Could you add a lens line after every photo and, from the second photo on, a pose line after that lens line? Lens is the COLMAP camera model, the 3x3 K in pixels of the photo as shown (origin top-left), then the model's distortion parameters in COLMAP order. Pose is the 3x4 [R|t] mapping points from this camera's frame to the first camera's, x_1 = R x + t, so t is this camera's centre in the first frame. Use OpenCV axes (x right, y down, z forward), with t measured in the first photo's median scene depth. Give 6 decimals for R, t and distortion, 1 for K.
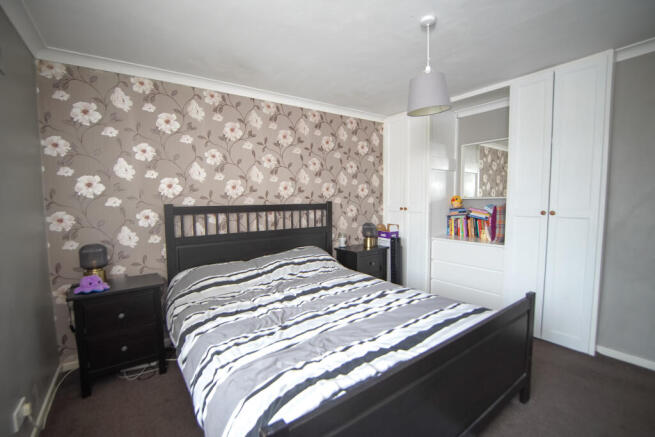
lens RADIAL K [[294.3, 0, 327.5], [0, 294.3, 218.5], [0, 0, 1]] dist [-0.010711, -0.000166]
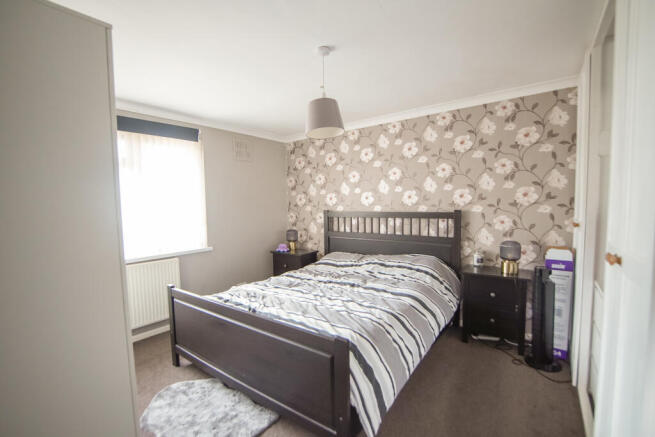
lens RADIAL K [[267.9, 0, 381.1], [0, 267.9, 231.0], [0, 0, 1]] dist [-0.002644, -0.000108]
pose [[0.402268, 0.086206, -0.911454, 0.636393], [-0.062855, 0.995808, 0.066443, -0.032888], [0.913362, 0.030561, 0.406000, 0.448464]]
